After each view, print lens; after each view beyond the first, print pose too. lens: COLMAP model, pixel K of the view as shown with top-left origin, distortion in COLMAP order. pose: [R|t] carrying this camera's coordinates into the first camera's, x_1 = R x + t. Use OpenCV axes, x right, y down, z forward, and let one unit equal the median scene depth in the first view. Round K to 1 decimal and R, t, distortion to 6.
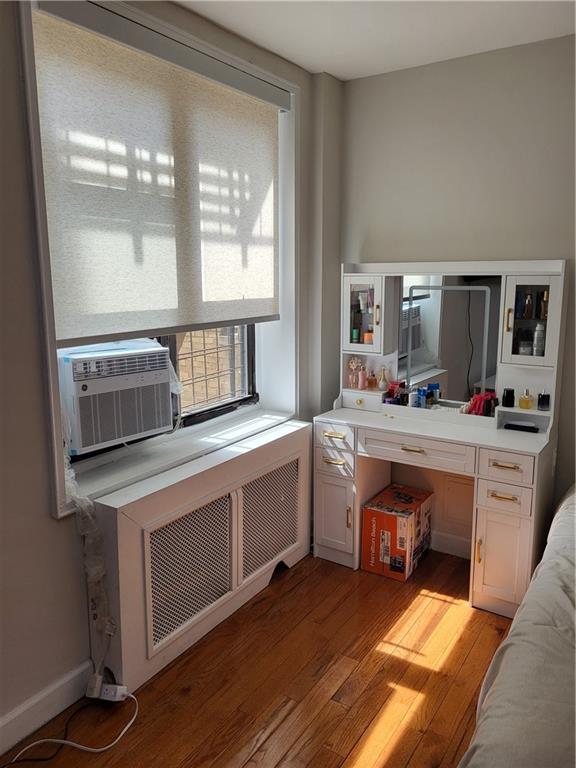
lens RADIAL K [[599.1, 0, 288.7], [0, 599.1, 381.8], [0, 0, 1]] dist [0.044009, -0.046447]
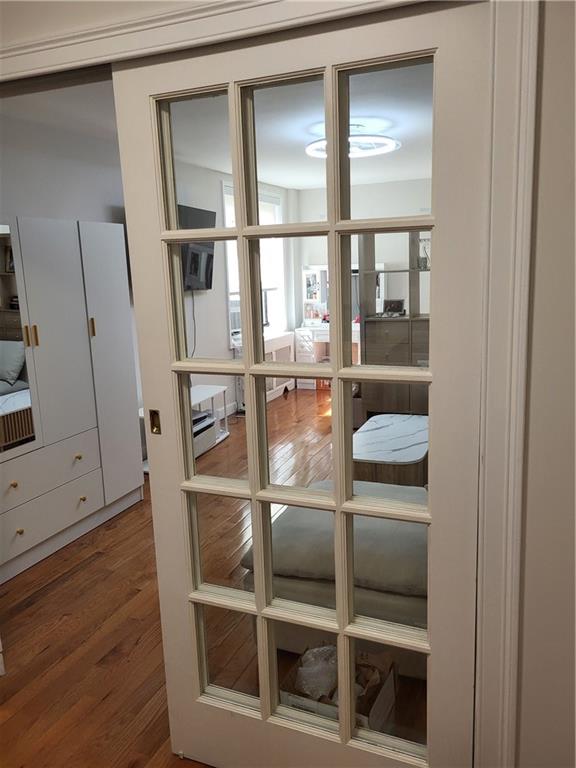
lens RADIAL K [[599.1, 0, 288.0], [0, 599.1, 384.1], [0, 0, 1]] dist [0.044009, -0.046447]
pose [[0.987640, -0.062842, 0.143589, -0.341725], [0.061701, 0.998018, 0.012387, 0.243524], [-0.144083, -0.003374, 0.989560, -1.378322]]
